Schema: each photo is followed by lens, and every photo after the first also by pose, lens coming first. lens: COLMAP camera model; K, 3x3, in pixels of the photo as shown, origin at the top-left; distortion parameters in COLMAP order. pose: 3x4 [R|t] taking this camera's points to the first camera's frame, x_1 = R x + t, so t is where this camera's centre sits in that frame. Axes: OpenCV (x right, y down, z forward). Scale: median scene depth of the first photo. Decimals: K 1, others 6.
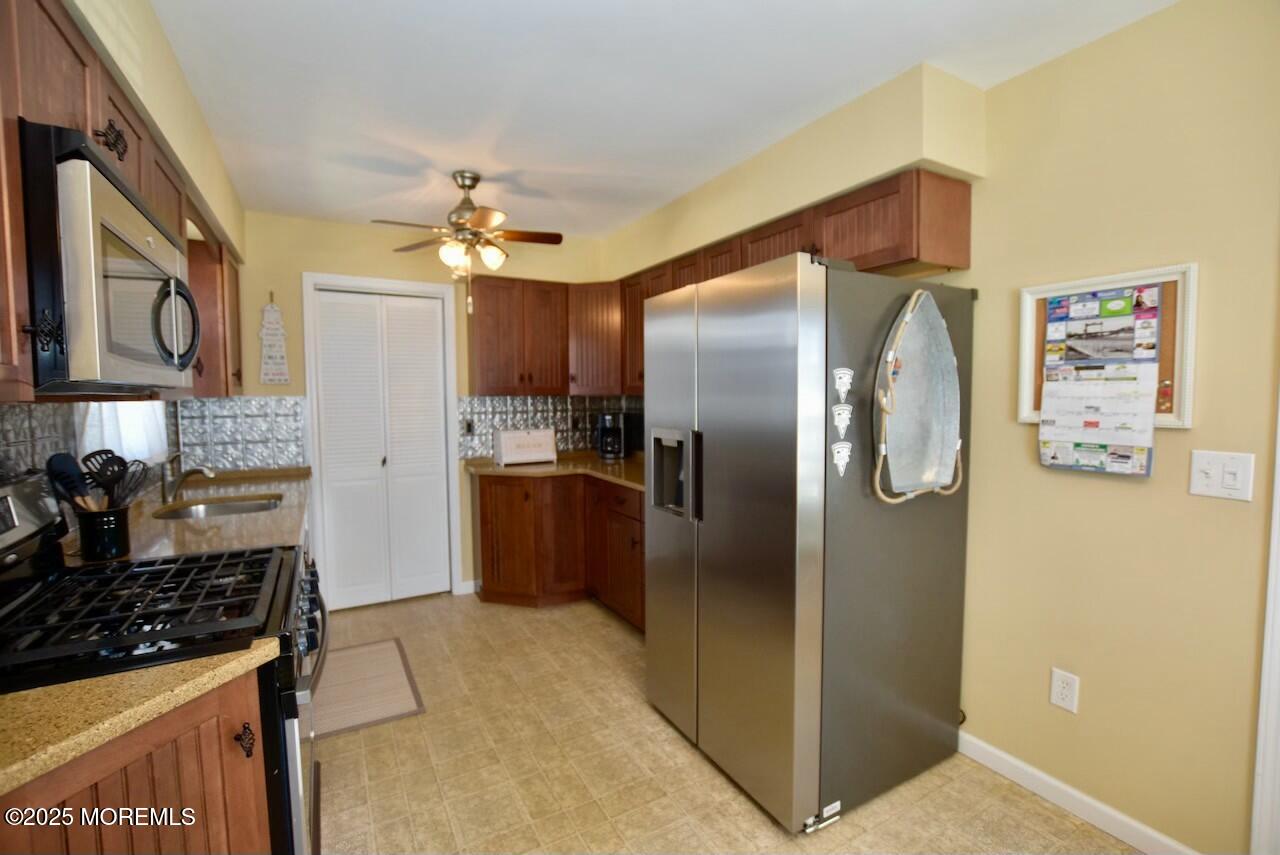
lens RADIAL K [[568.0, 0, 638.7], [0, 568.0, 428.4], [0, 0, 1]] dist [-0.031196, 0.001428]
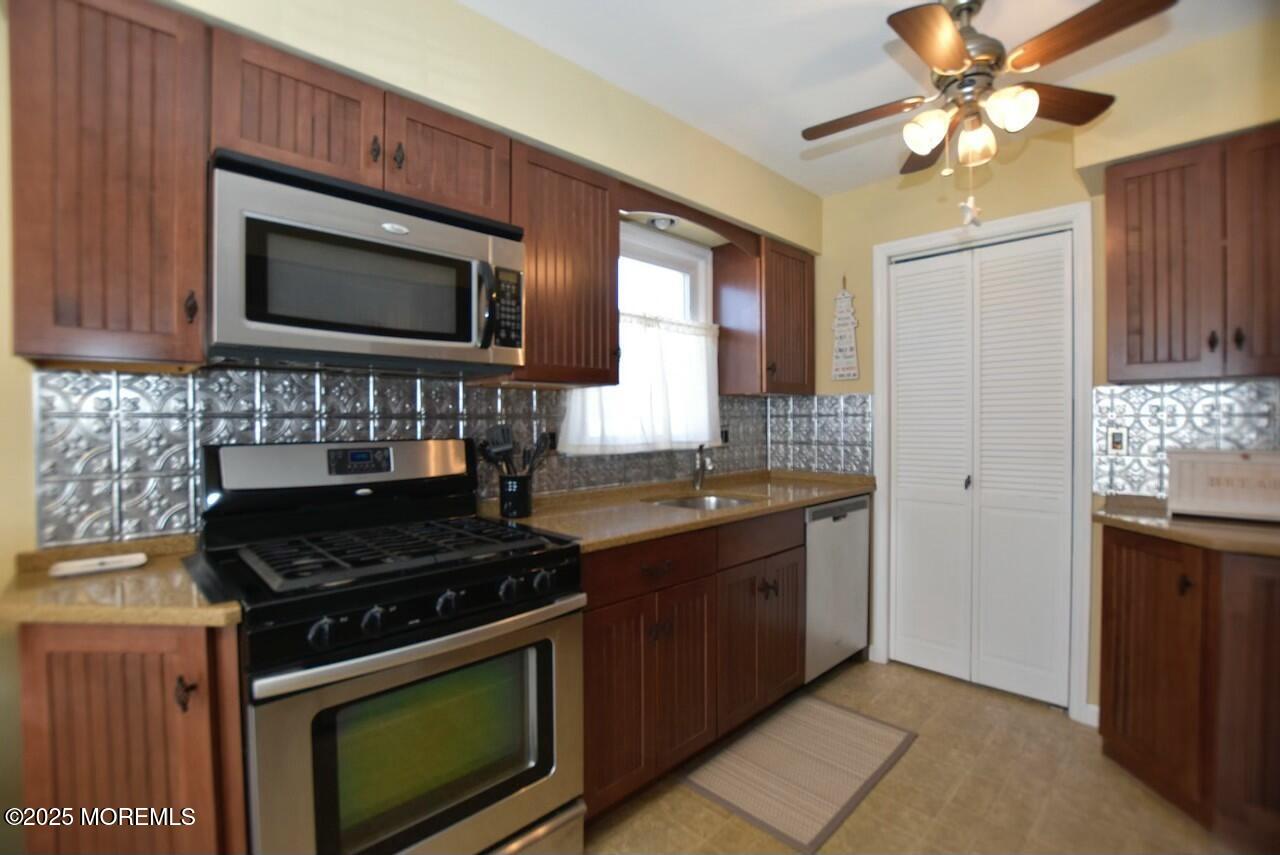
lens RADIAL K [[568.0, 0, 638.7], [0, 568.0, 428.4], [0, 0, 1]] dist [-0.031196, 0.001428]
pose [[0.263348, 0.017937, -0.964534, 0.133745], [-0.055364, 0.998460, 0.003452, 0.013014], [0.963111, 0.052491, 0.263936, 0.454439]]
